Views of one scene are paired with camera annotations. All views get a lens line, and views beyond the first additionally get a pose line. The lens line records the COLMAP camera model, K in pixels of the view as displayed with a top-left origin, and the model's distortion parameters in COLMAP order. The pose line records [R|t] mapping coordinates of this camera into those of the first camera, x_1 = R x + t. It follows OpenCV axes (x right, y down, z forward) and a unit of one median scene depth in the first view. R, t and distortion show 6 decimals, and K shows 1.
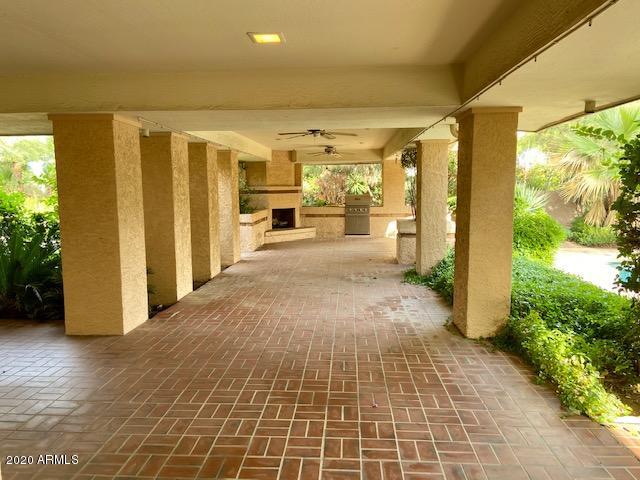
lens RADIAL K [[483.7, 0, 318.8], [0, 483.7, 236.6], [0, 0, 1]] dist [0.149519, -0.182995]
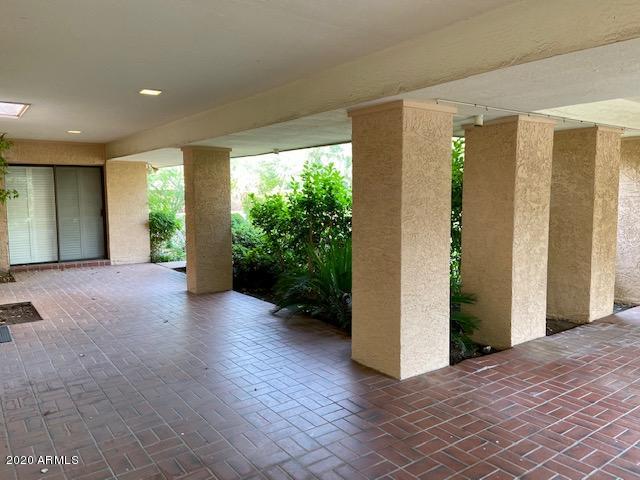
lens RADIAL K [[483.7, 0, 318.8], [0, 483.7, 236.6], [0, 0, 1]] dist [0.149519, -0.182995]
pose [[0.642073, 0.075411, -0.762926, 0.091380], [-0.078584, 0.996382, 0.032351, -0.039515], [0.762606, 0.039182, 0.645676, 0.351854]]
